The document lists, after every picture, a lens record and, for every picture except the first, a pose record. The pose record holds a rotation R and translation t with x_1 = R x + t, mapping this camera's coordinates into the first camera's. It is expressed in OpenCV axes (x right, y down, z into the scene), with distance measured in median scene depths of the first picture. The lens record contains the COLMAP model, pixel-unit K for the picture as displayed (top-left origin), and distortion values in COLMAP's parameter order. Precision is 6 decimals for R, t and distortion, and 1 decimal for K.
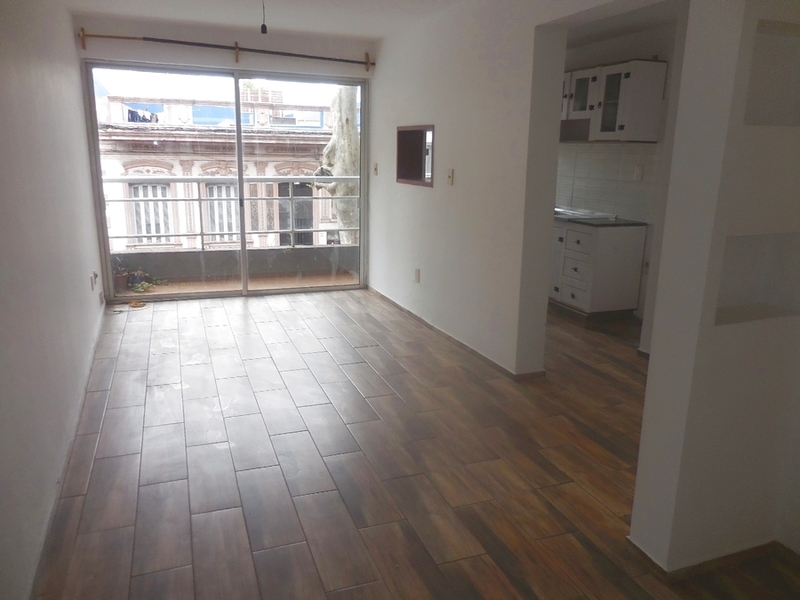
lens RADIAL K [[596.5, 0, 399.6], [0, 596.5, 301.5], [0, 0, 1]] dist [-0.002407, 0.008261]
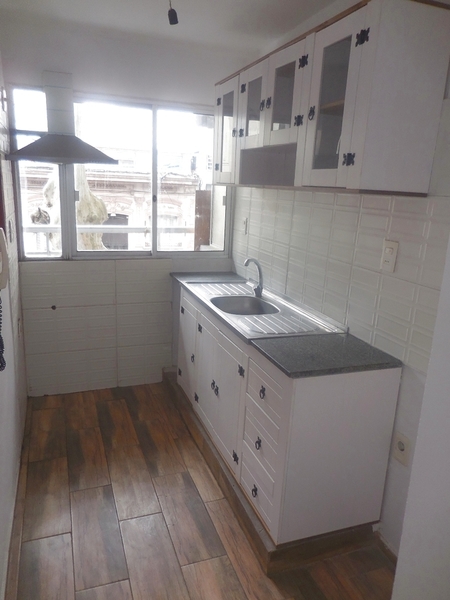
lens RADIAL K [[447.4, 0, 226.3], [0, 447.4, 297.1], [0, 0, 1]] dist [-0.002407, 0.008261]
pose [[0.999519, 0.030432, -0.006013, 0.265324], [-0.030493, 0.999482, -0.010266, -0.169958], [0.005697, 0.010444, 0.999929, 0.620021]]
